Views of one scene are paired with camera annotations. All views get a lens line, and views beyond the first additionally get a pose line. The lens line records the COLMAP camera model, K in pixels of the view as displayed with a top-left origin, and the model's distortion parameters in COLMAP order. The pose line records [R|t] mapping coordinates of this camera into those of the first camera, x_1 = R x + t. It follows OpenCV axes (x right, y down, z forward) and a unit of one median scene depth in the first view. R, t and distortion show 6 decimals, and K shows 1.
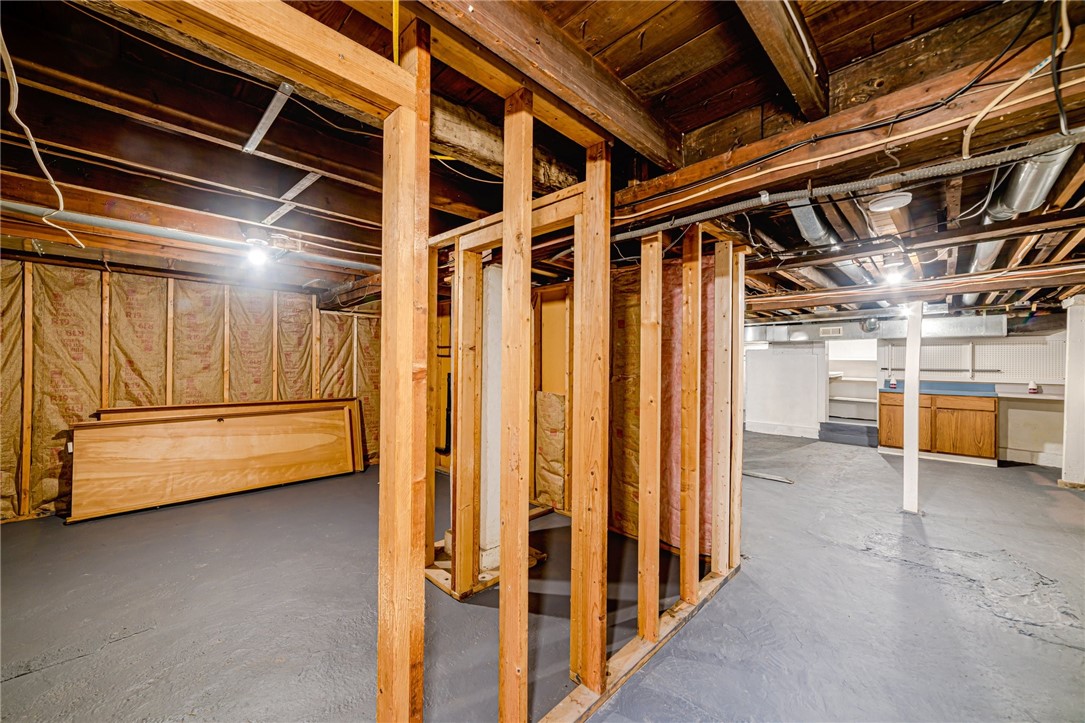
lens RADIAL K [[420.0, 0, 539.2], [0, 420.0, 366.7], [0, 0, 1]] dist [0.001035, 0.000484]
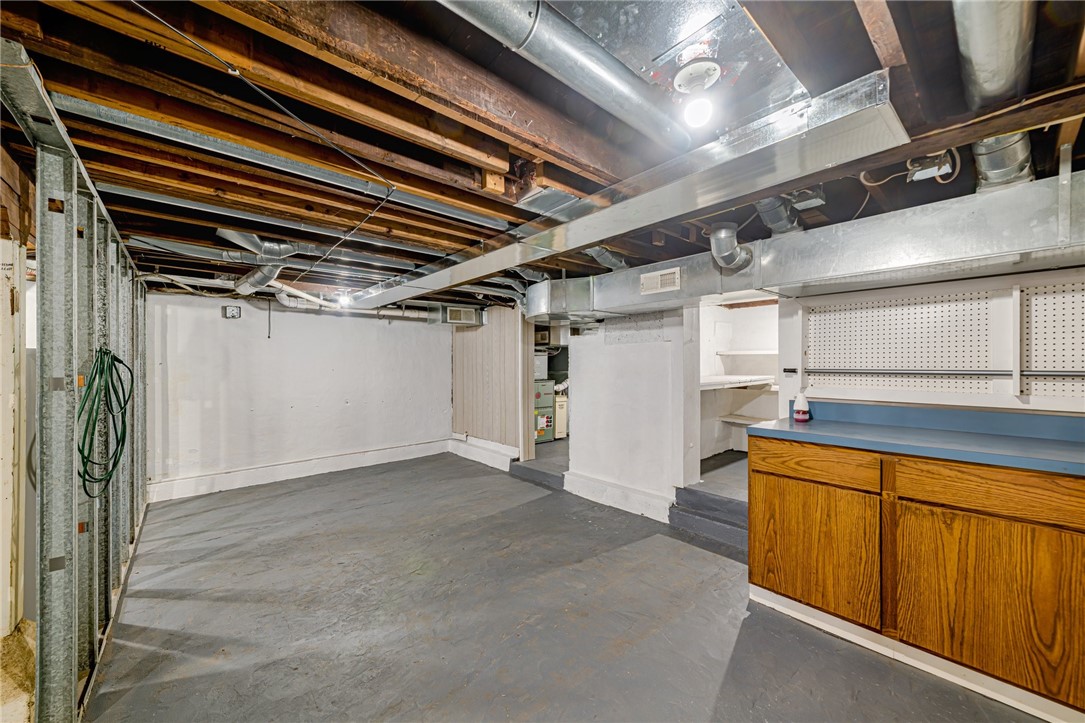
lens RADIAL K [[420.0, 0, 539.2], [0, 420.0, 366.7], [0, 0, 1]] dist [0.001035, 0.000484]
pose [[0.997647, -0.004002, -0.068438, 0.683354], [0.003667, 0.999981, -0.005011, 0.003568], [0.068457, 0.004748, 0.997643, 0.653862]]
